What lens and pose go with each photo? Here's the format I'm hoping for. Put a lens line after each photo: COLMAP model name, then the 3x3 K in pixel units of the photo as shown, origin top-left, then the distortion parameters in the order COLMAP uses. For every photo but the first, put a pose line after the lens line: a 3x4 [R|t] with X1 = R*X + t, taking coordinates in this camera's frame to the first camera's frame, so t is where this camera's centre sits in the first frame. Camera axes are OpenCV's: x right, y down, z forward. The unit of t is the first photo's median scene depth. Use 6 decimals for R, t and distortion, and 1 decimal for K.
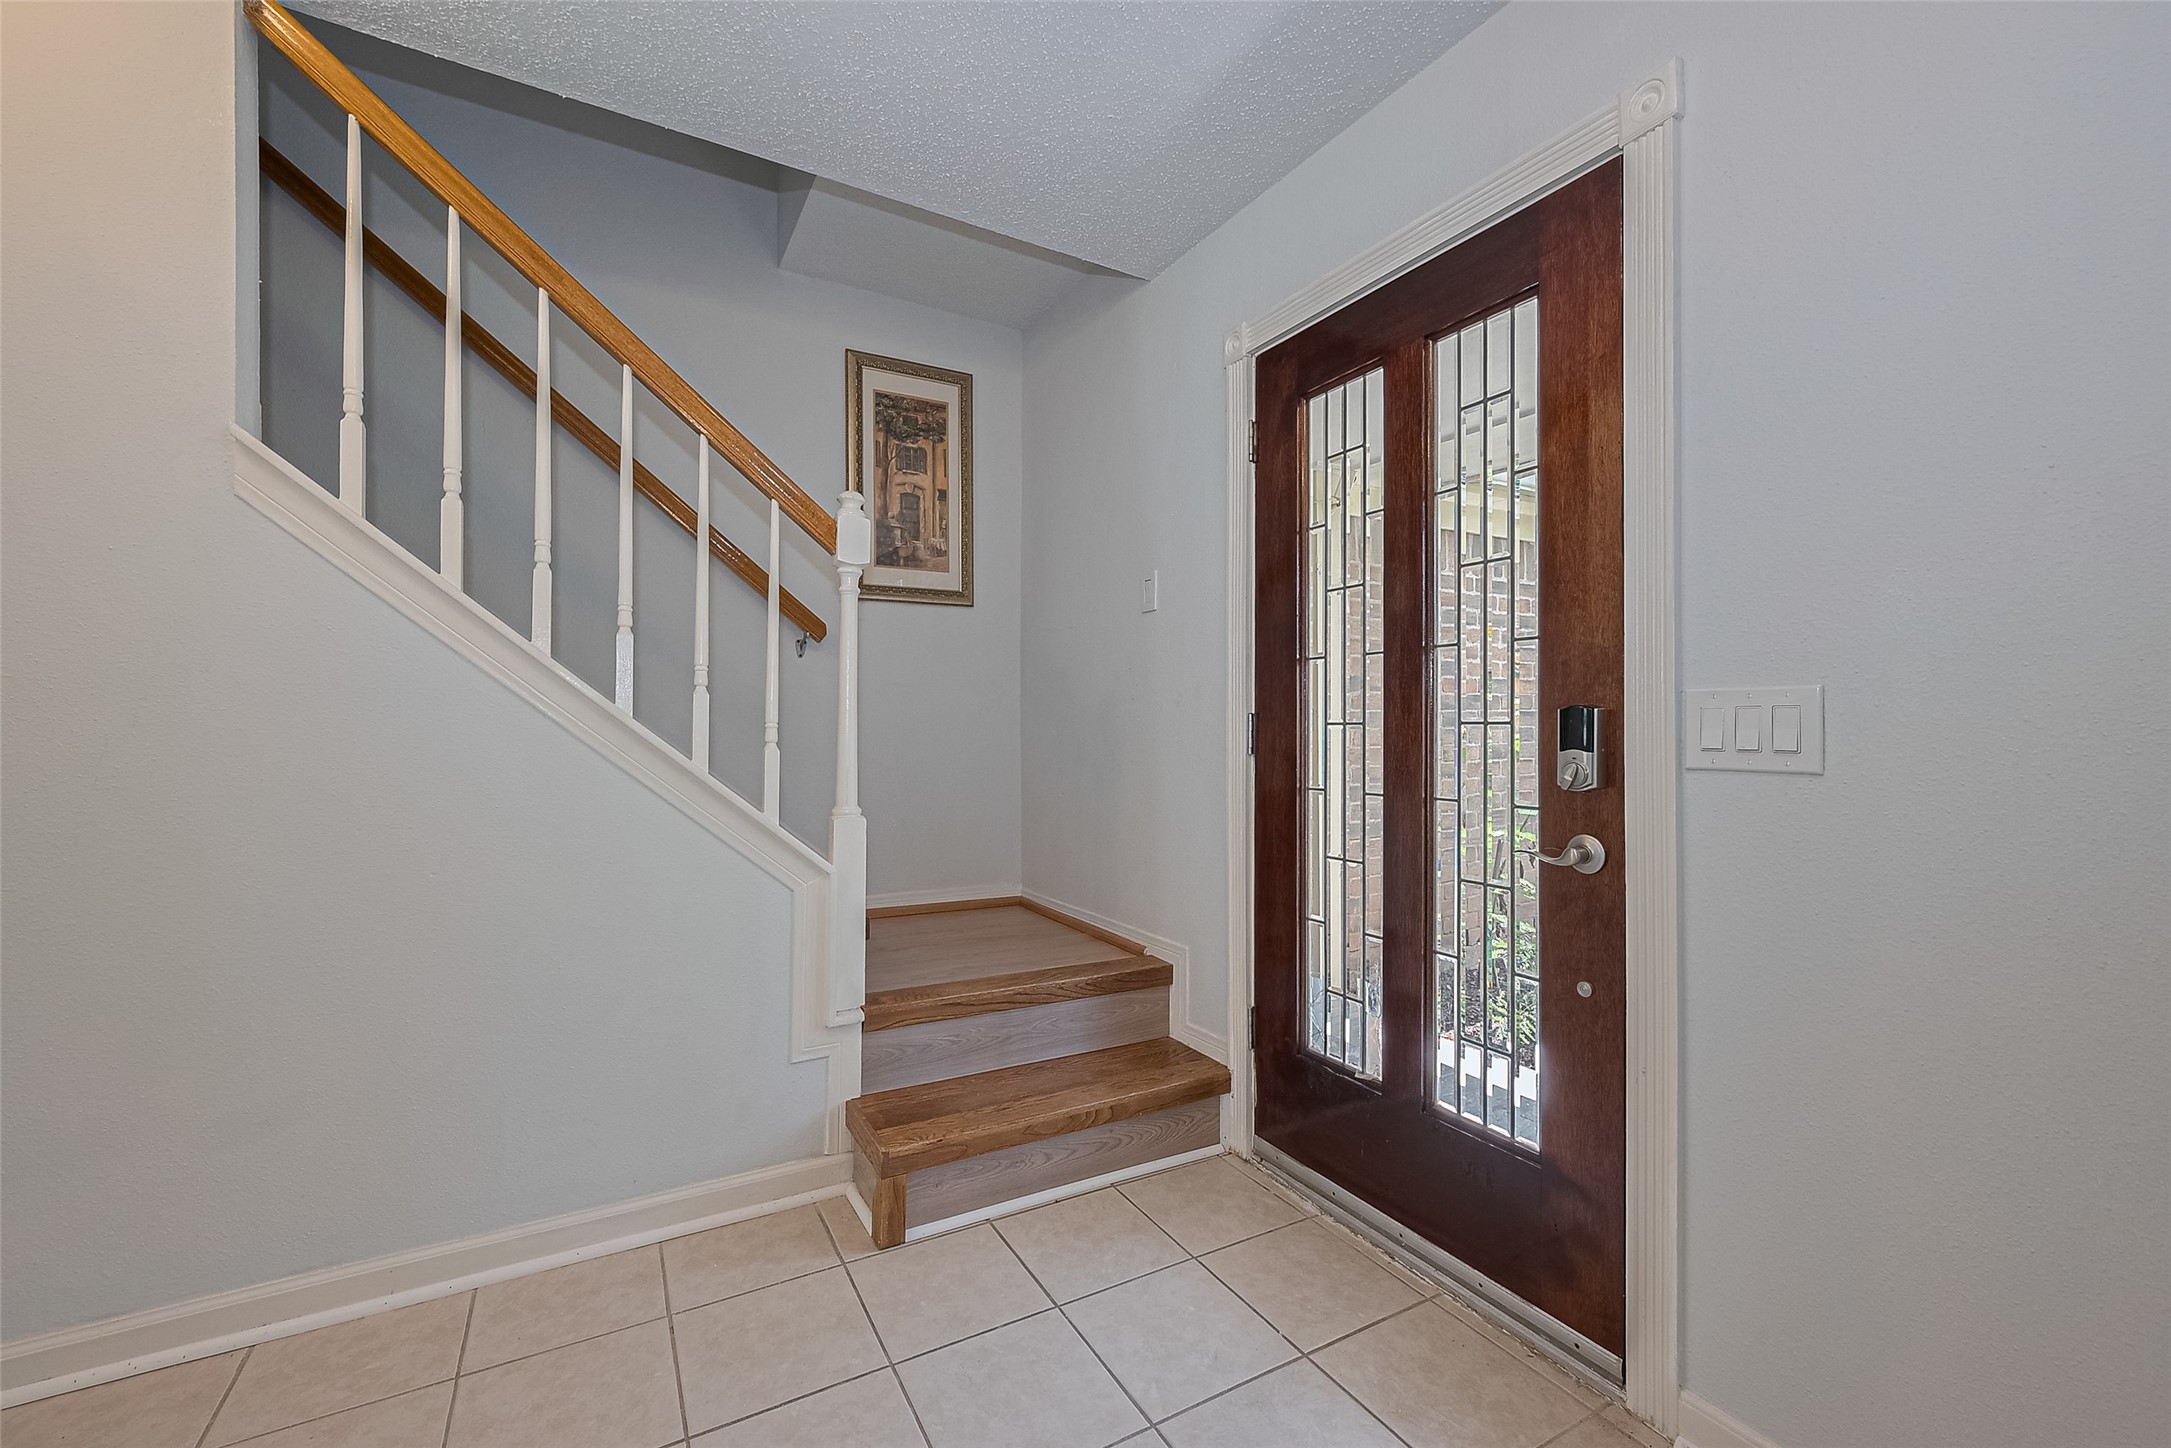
lens RADIAL K [[890.7, 0, 1068.5], [0, 890.7, 723.9], [0, 0, 1]] dist [-0.000460, 0.001158]
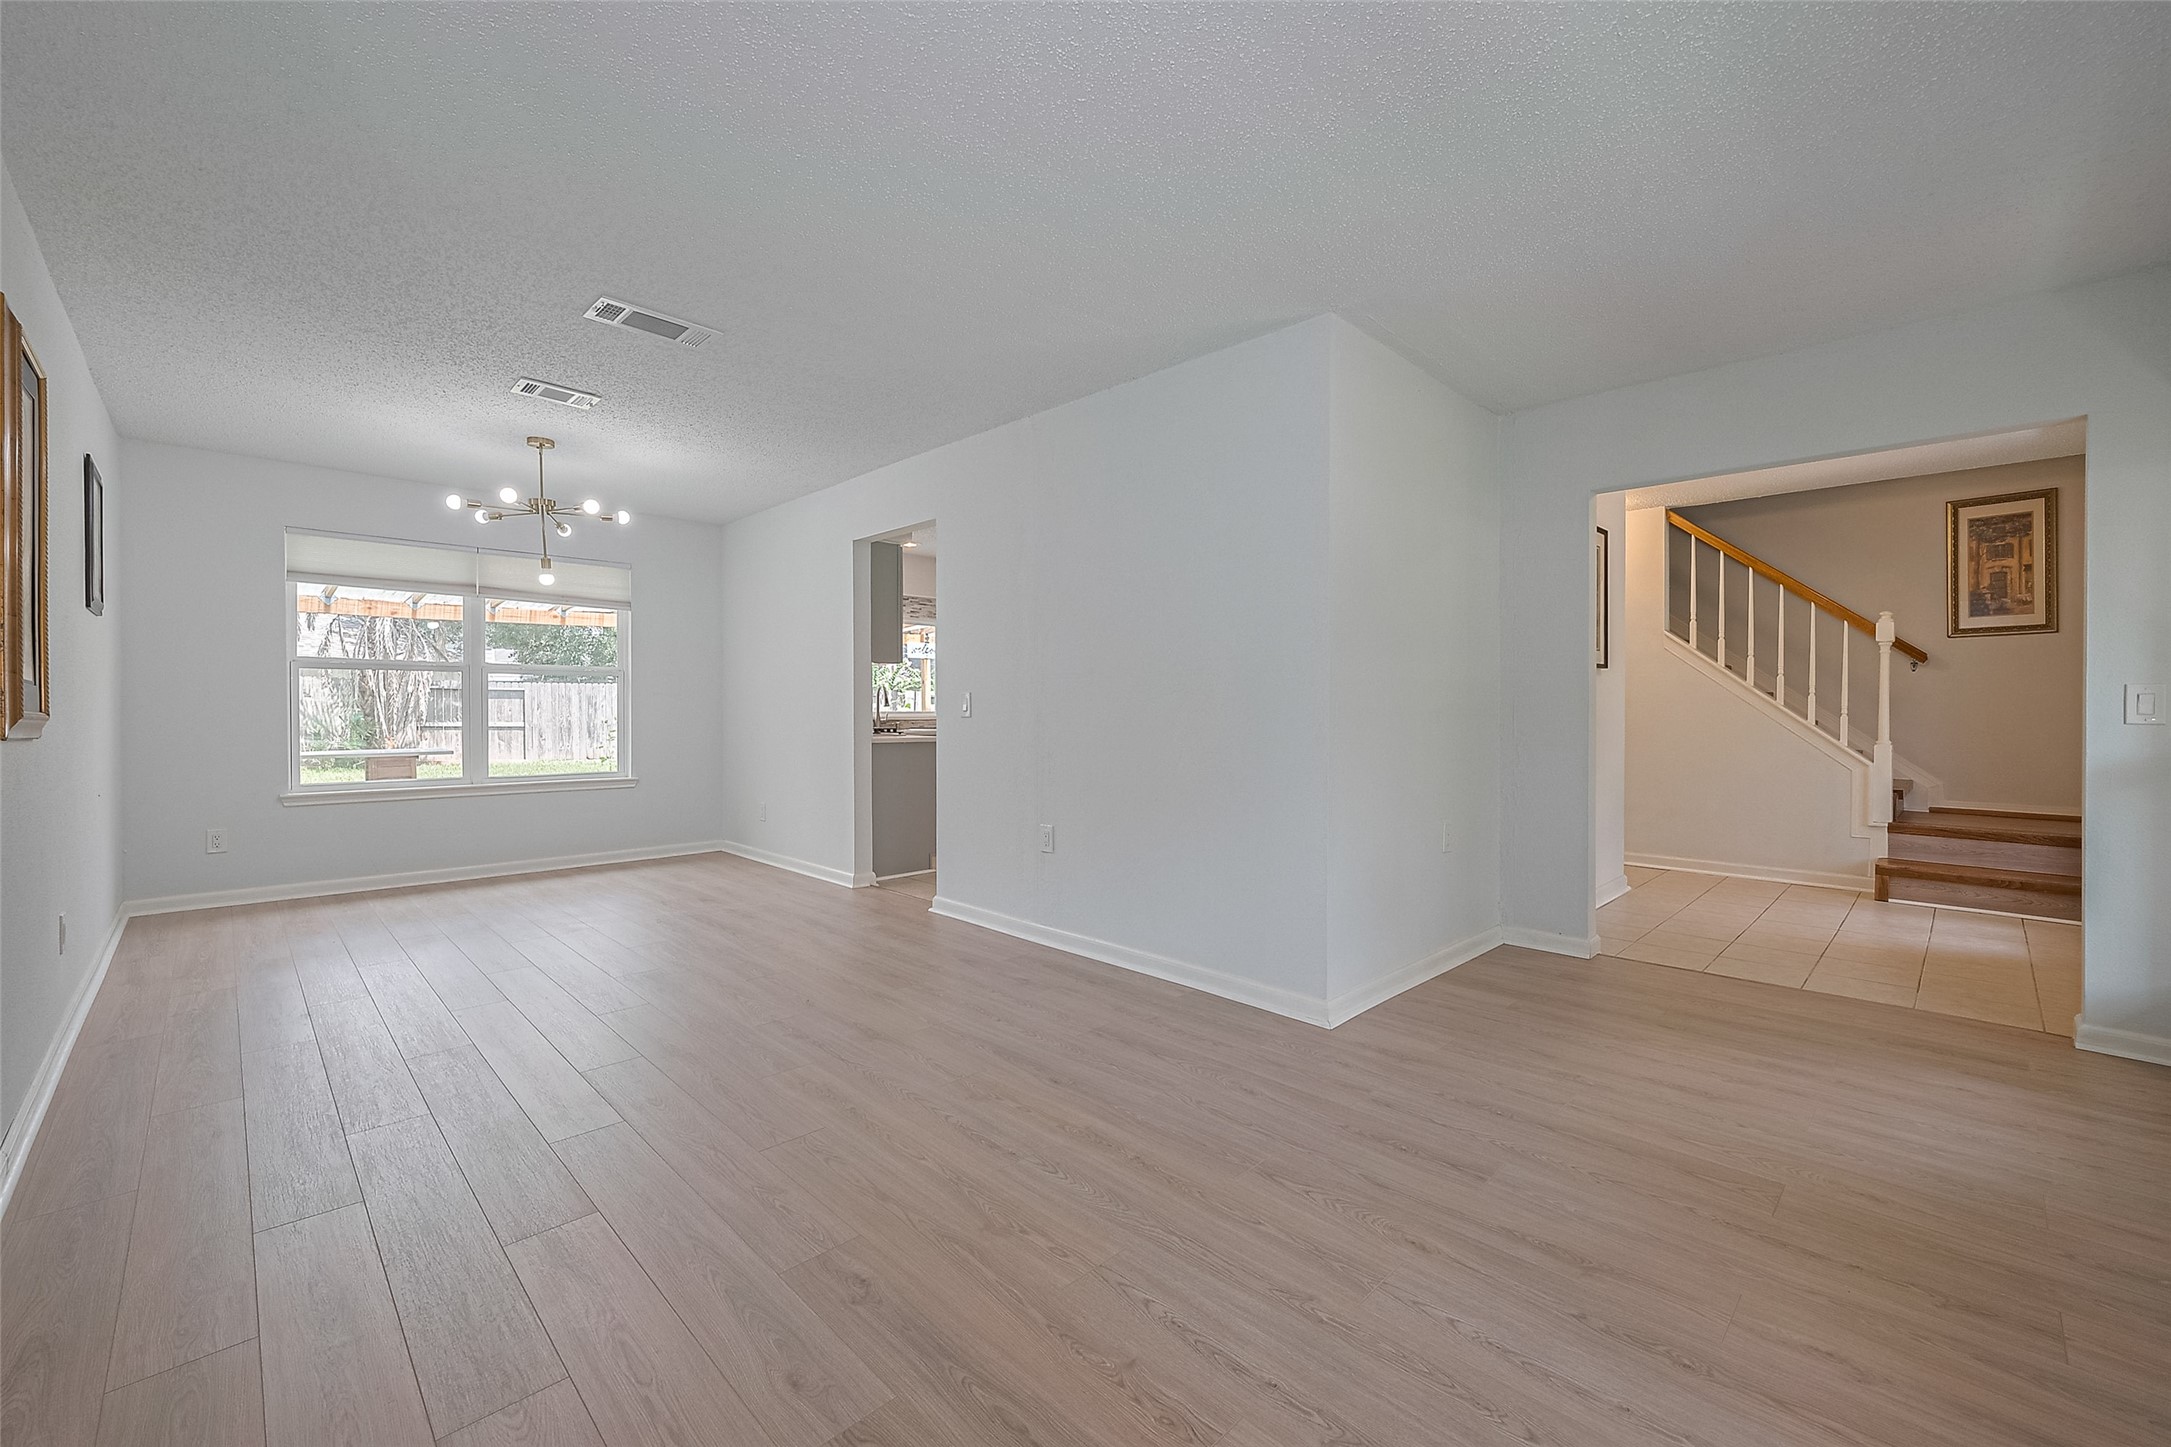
lens RADIAL K [[890.7, 0, 1101.0], [0, 890.7, 716.4], [0, 0, 1]] dist [-0.000460, 0.001158]
pose [[0.297426, 0.007058, -0.954719, 0.956224], [0.004168, 0.999954, 0.008690, -0.001699], [0.954736, -0.006564, 0.297383, -1.173269]]
